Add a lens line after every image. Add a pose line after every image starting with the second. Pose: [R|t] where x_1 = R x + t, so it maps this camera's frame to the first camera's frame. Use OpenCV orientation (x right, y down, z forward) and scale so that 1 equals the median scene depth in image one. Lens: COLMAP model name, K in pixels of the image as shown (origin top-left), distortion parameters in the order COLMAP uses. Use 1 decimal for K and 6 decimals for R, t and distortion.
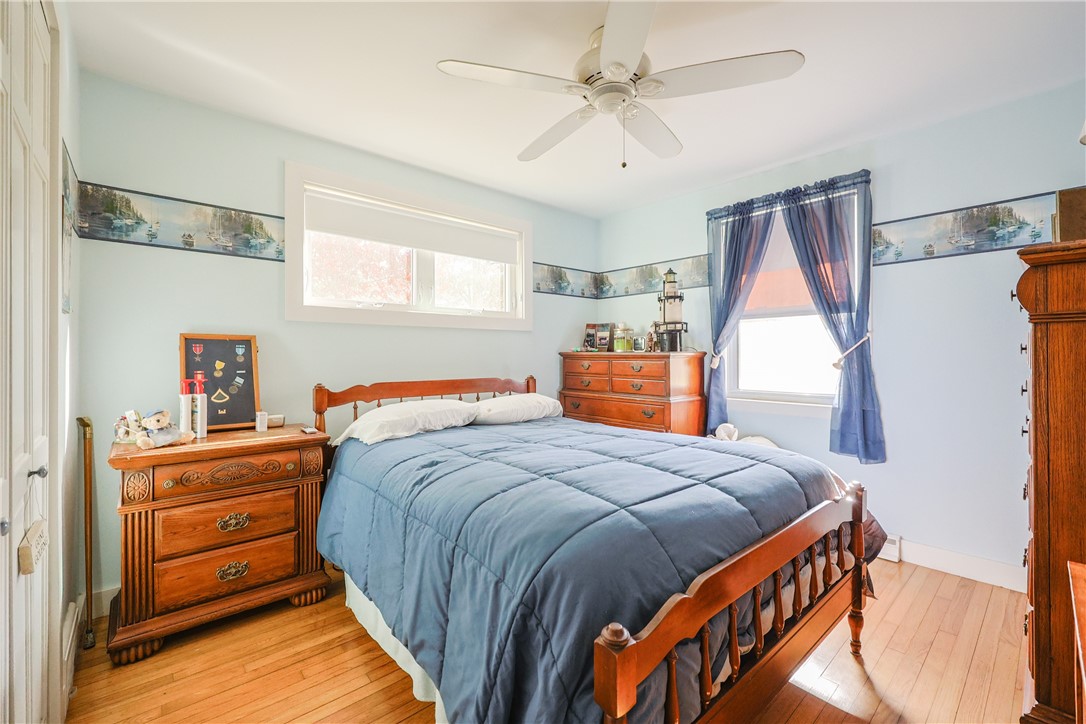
lens RADIAL K [[468.4, 0, 541.4], [0, 468.4, 357.8], [0, 0, 1]] dist [0.002188, 0.000294]
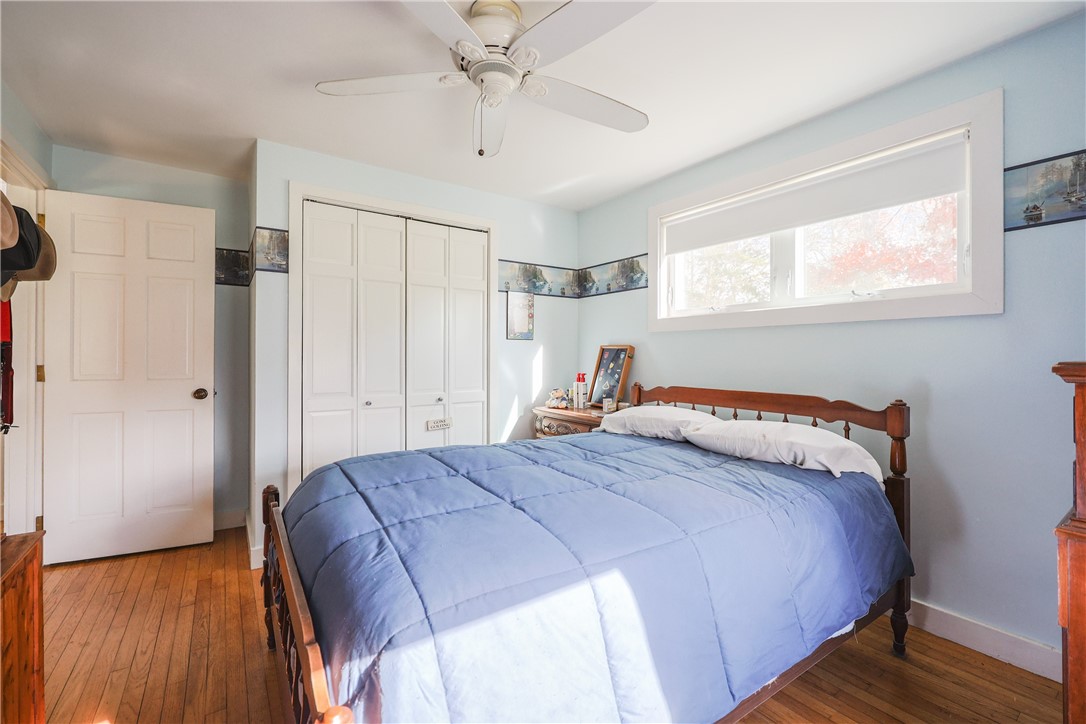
lens RADIAL K [[468.4, 0, 538.8], [0, 468.4, 357.2], [0, 0, 1]] dist [0.002188, 0.000294]
pose [[-0.131465, 0.006432, -0.991300, 0.785323], [0.000056, 0.999979, 0.006481, -0.019584], [0.991321, 0.000797, -0.131463, 0.879467]]
